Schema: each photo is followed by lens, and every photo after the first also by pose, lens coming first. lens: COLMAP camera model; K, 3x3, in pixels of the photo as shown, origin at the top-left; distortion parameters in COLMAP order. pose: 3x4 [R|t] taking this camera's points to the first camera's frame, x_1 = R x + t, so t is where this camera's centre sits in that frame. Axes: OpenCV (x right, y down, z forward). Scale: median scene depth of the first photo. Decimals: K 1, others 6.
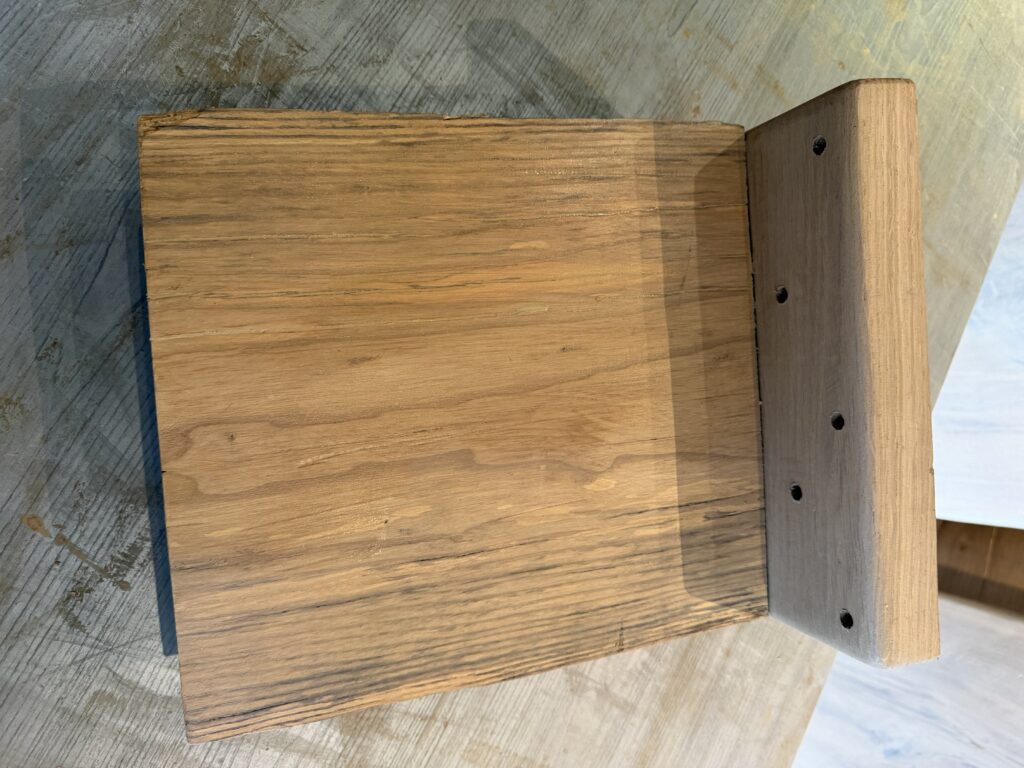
lens RADIAL K [[725.6, 0, 512.5], [0, 725.6, 384.3], [0, 0, 1]] dist [-0.008957, -0.011667]
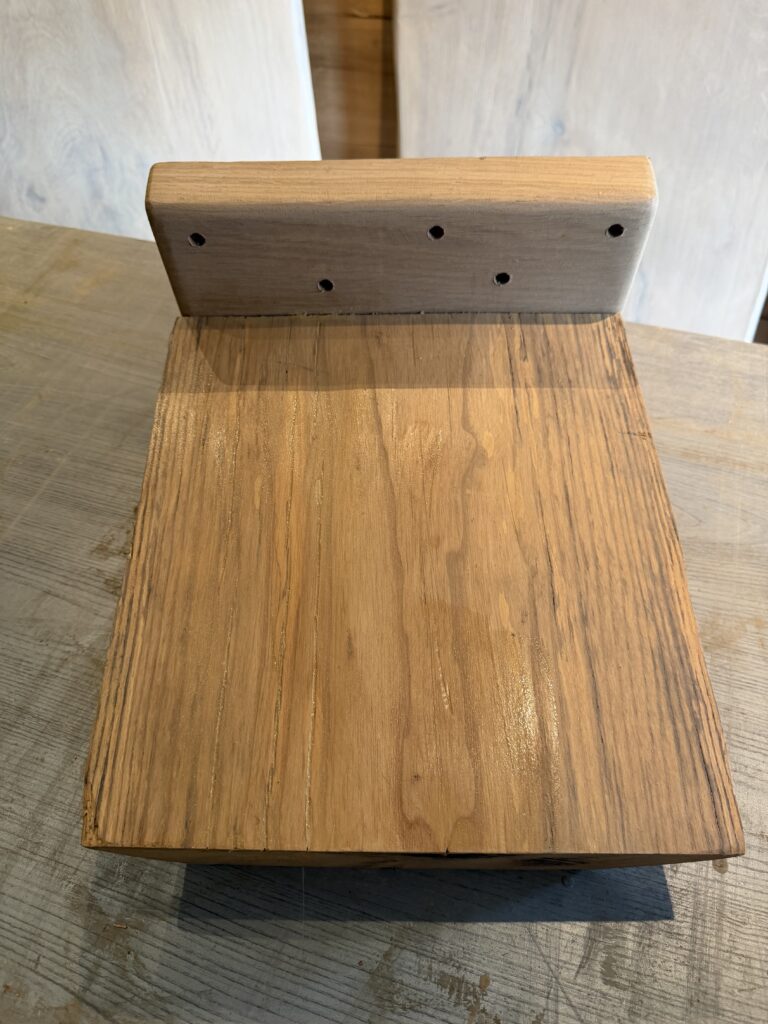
lens RADIAL K [[725.6, 0, 384.9], [0, 725.6, 517.7], [0, 0, 1]] dist [-0.008957, -0.011667]
pose [[0.065049, -0.975575, 0.209816, -0.235640], [0.995698, 0.049551, -0.078301, 0.083351], [0.065992, 0.214007, 0.974600, -0.020217]]
